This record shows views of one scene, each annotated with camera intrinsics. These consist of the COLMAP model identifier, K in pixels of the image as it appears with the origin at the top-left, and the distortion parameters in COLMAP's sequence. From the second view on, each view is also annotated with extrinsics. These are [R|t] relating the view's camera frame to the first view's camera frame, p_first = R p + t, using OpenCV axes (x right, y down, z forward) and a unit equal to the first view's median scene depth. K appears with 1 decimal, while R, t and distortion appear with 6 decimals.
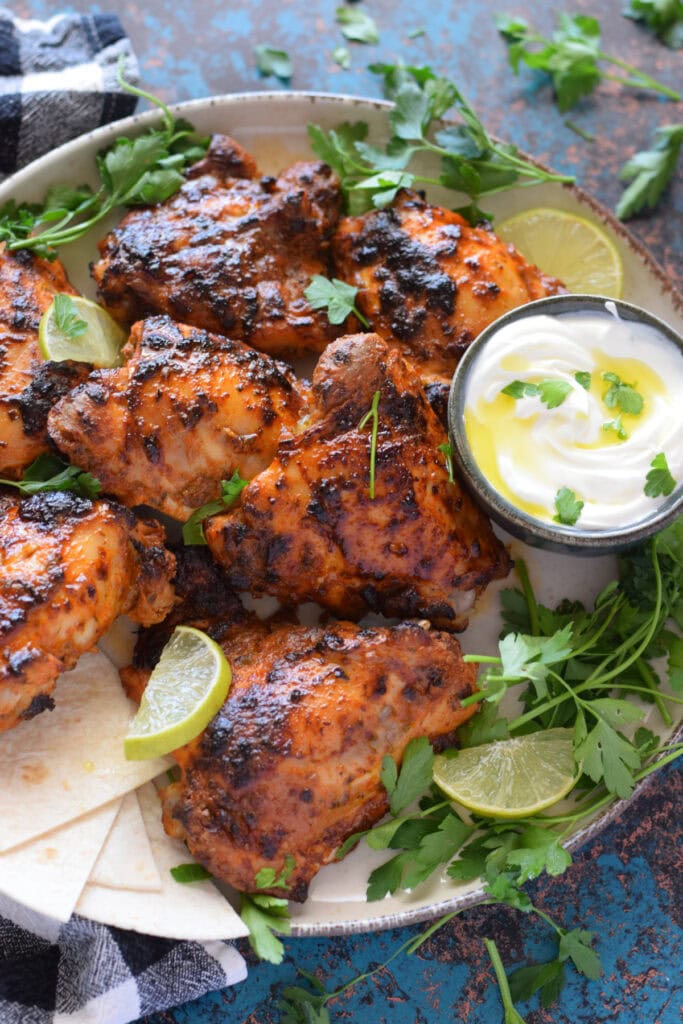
lens RADIAL K [[2403.6, 0, 341.5], [0, 2403.6, 512.0], [0, 0, 1]] dist [-0.148682, 0.216407]
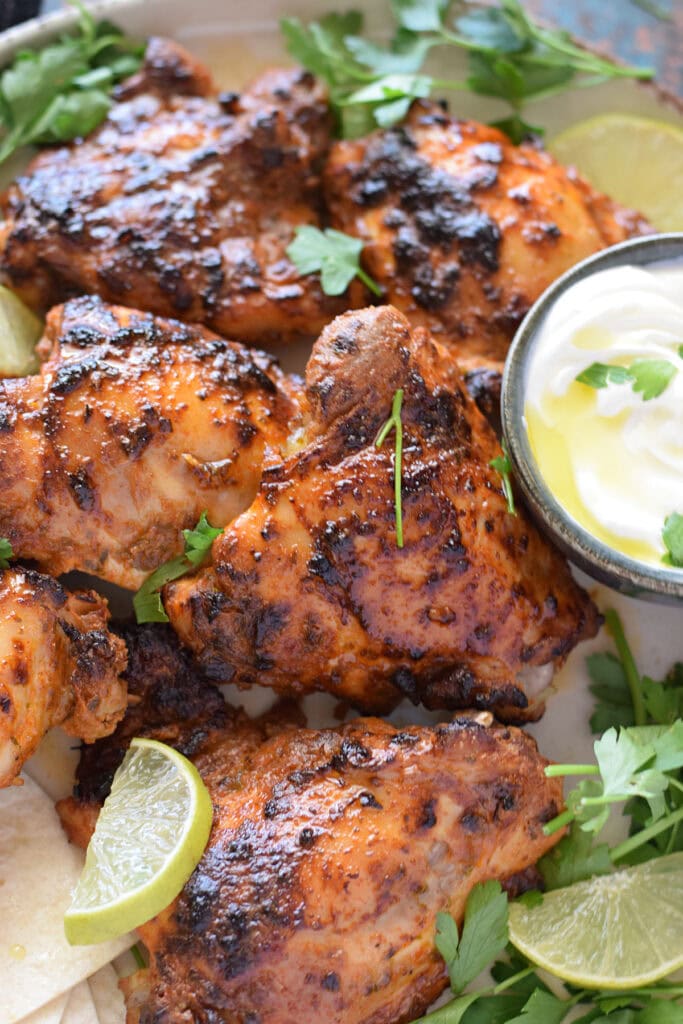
lens RADIAL K [[2480.2, 0, 341.5], [0, 2480.2, 512.0], [0, 0, 1]] dist [-0.127020, -0.383179]
pose [[0.998356, -0.056903, -0.006834, 0.001203], [0.057073, 0.997977, 0.028009, -0.035755], [0.005227, -0.028353, 0.999584, 0.276319]]
